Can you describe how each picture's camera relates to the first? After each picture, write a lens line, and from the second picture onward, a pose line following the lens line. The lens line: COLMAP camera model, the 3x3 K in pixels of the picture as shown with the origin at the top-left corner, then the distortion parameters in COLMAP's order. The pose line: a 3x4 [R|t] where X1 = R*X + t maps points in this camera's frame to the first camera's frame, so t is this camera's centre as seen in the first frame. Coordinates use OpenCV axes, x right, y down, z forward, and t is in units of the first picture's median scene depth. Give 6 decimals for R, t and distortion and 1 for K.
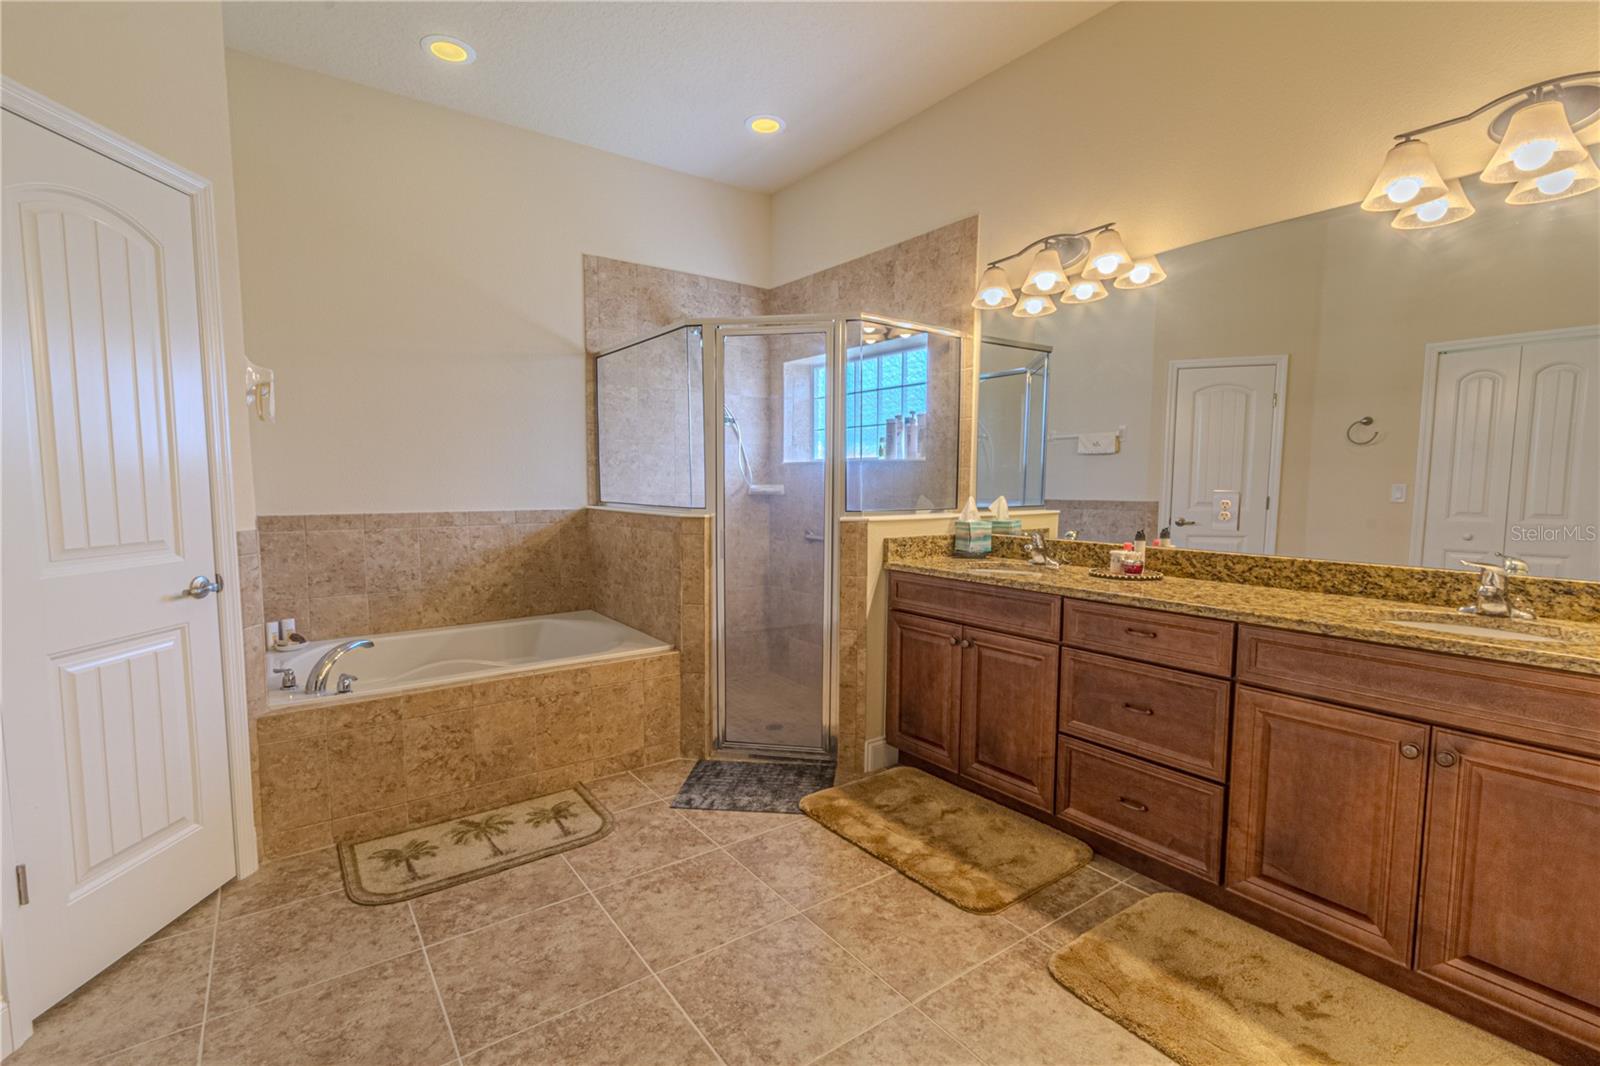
lens RADIAL K [[725.0, 0, 795.7], [0, 725.0, 543.5], [0, 0, 1]] dist [0.003399, -0.001110]
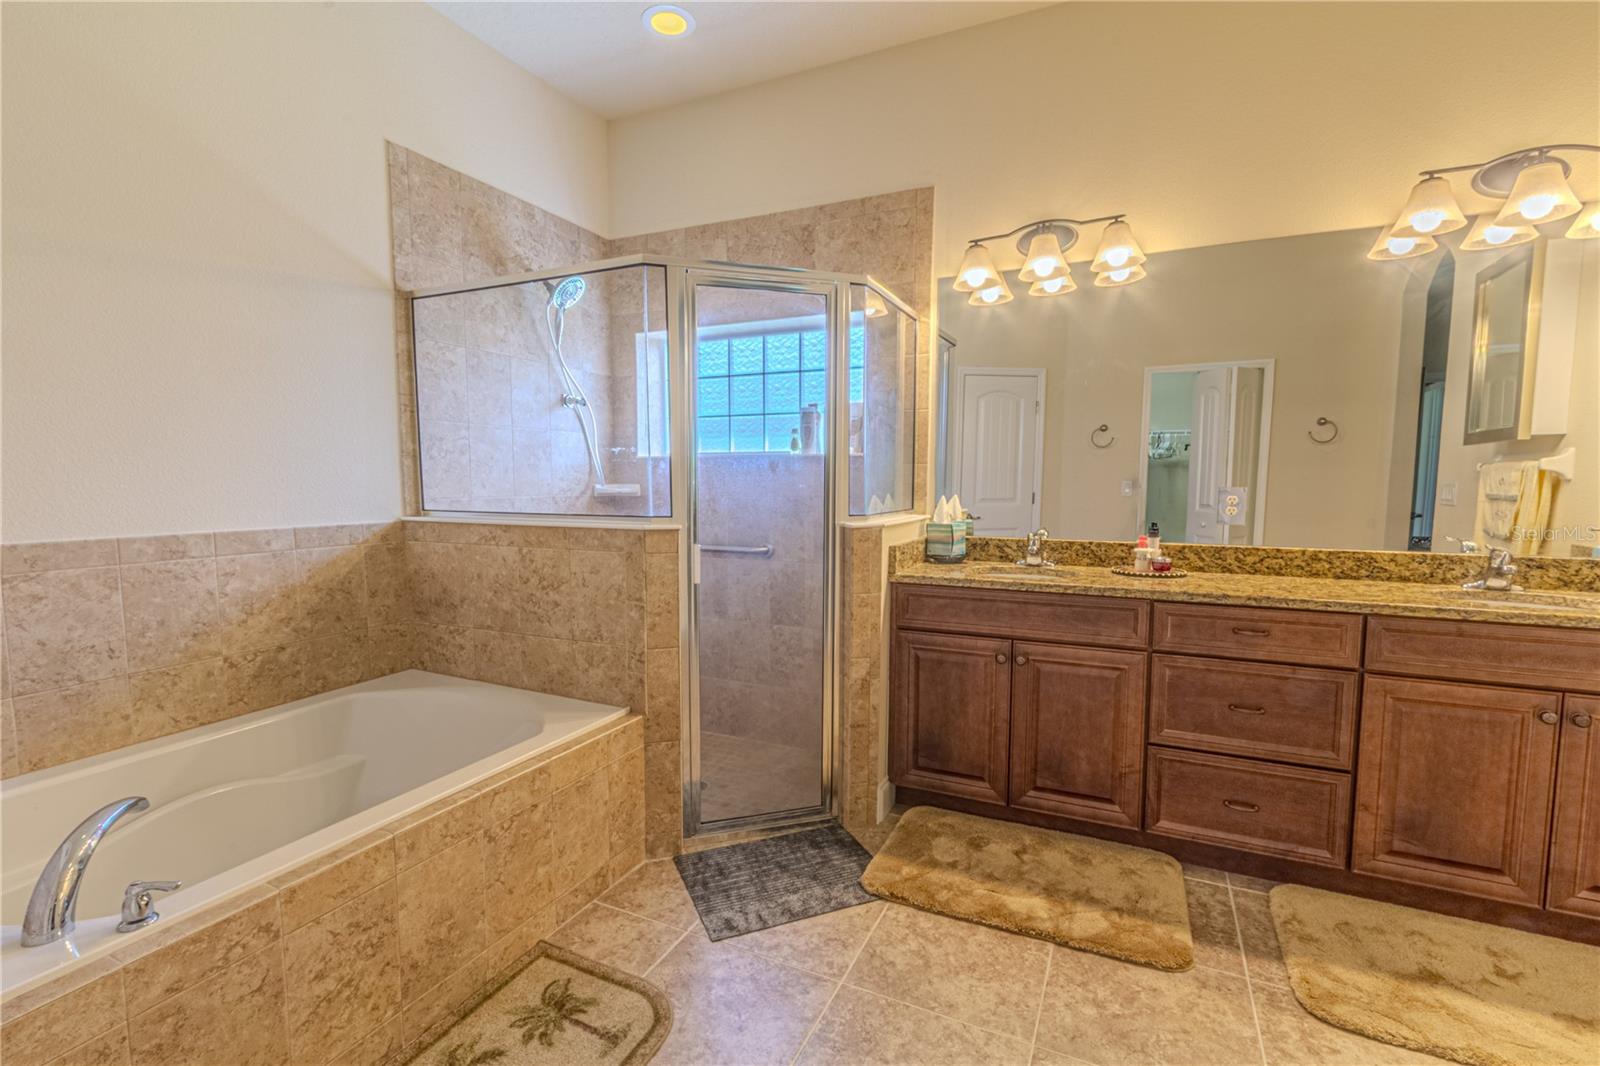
lens RADIAL K [[725.0, 0, 795.7], [0, 725.0, 543.5], [0, 0, 1]] dist [0.003399, -0.001110]
pose [[0.878848, -0.045370, 0.474940, -0.388630], [0.043924, 0.998935, 0.014148, -0.027932], [-0.475076, 0.008428, 0.879905, 0.310827]]
